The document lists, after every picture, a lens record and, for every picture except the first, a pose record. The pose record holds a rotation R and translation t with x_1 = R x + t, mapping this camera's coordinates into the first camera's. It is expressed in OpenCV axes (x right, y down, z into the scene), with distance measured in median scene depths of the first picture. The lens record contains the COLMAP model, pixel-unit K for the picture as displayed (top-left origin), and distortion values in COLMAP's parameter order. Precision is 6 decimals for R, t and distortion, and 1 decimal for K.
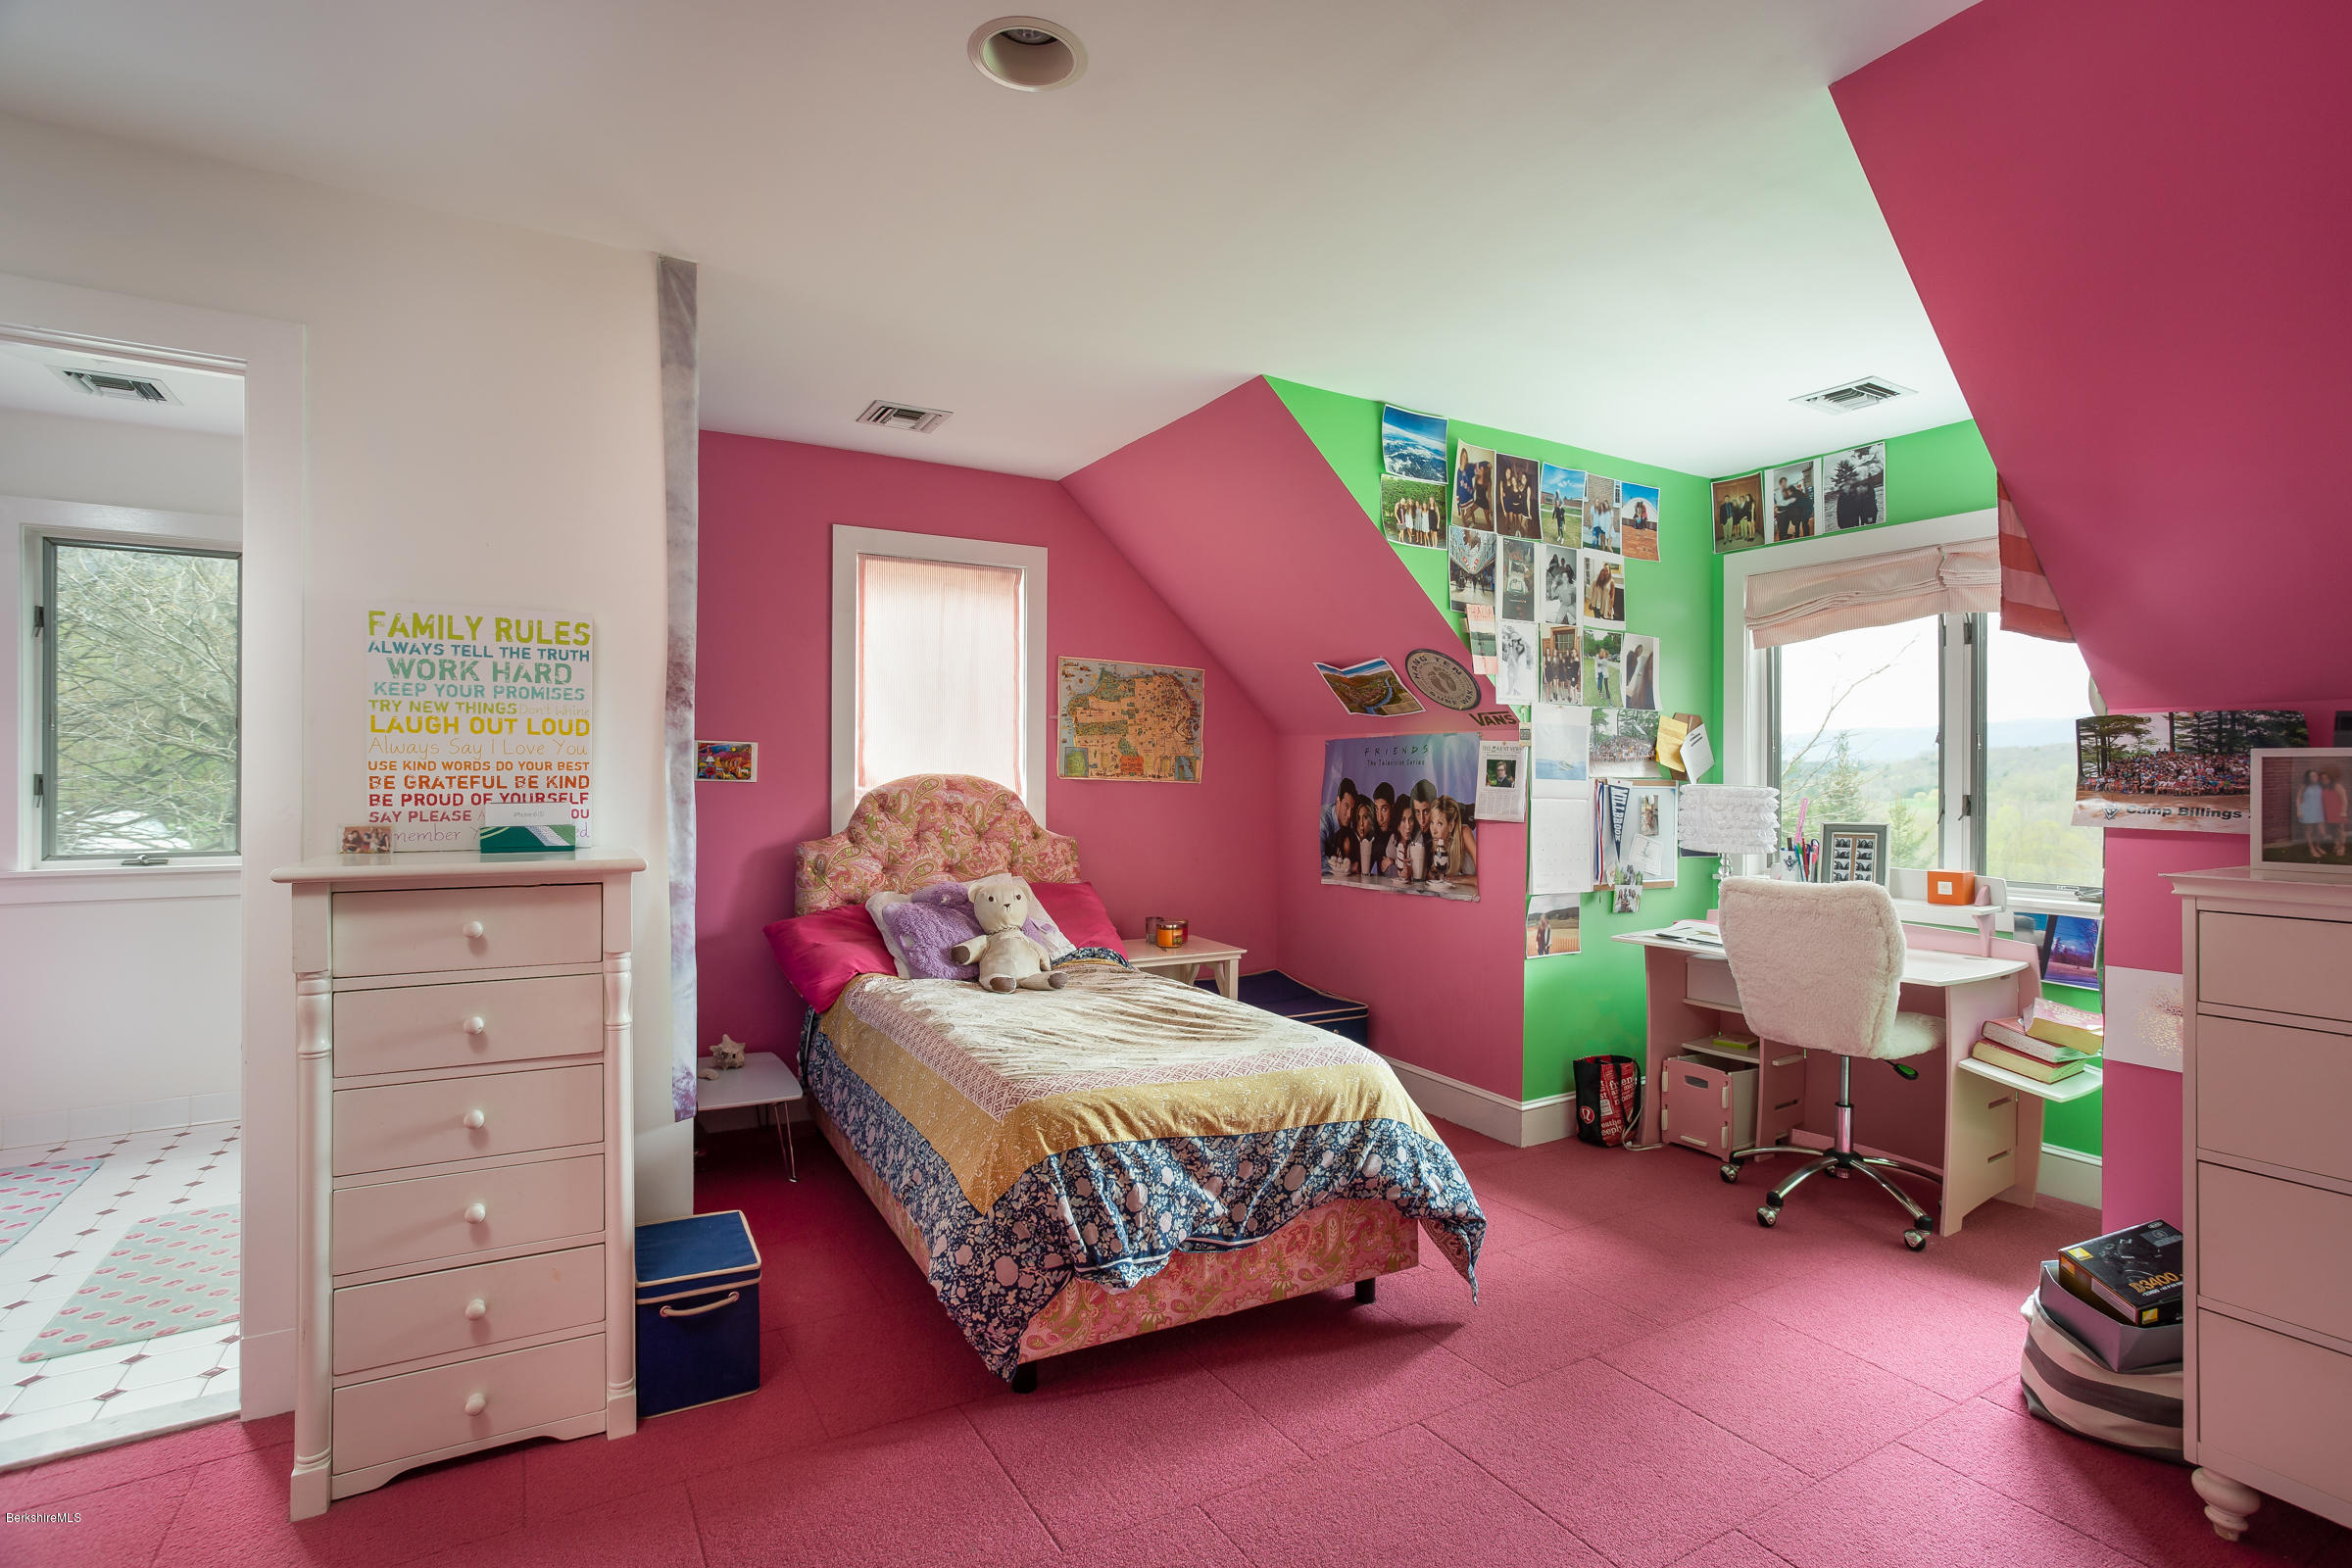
lens RADIAL K [[1153.1, 0, 1176.0], [0, 1153.1, 784.0], [0, 0, 1]] dist [-0.034748, 0.022468]
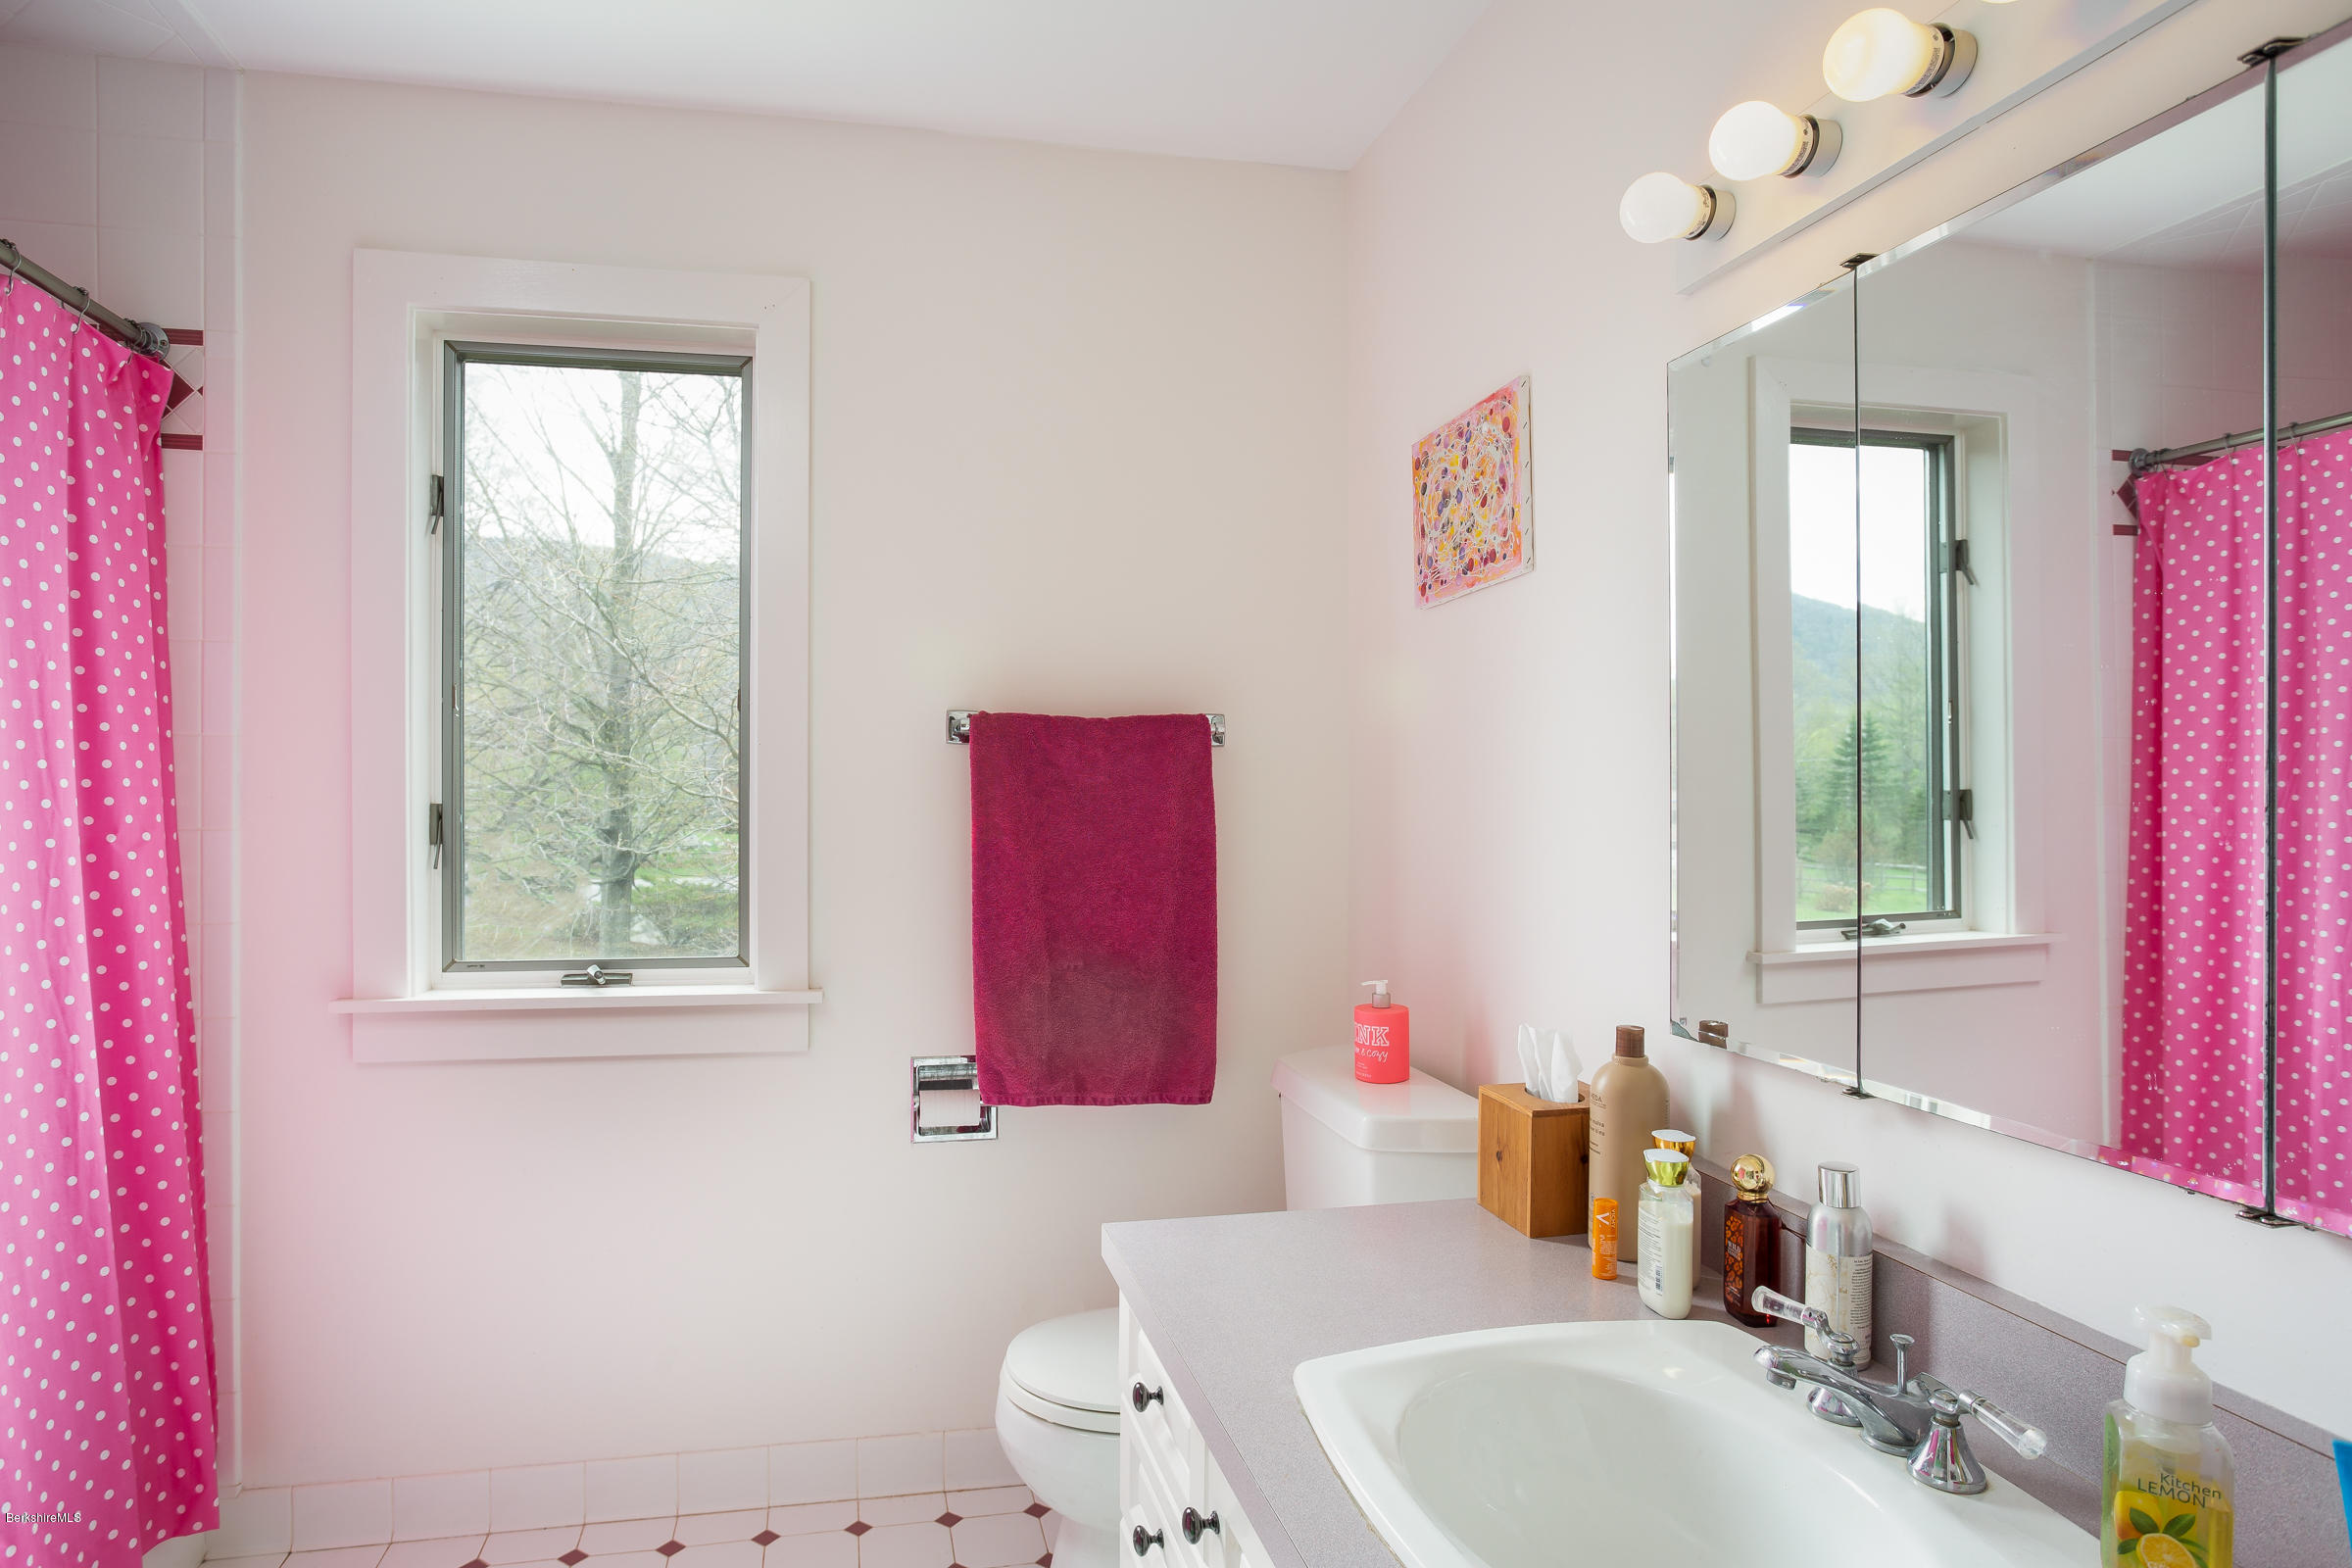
lens RADIAL K [[1443.9, 0, 1176.0], [0, 1443.9, 784.0], [0, 0, 1]] dist [-0.088594, -0.000078]
pose [[0.951866, -0.007664, -0.306420, -0.454493], [0.006913, 0.999970, -0.003536, -0.013606], [0.306438, 0.001247, 0.951890, 0.465200]]
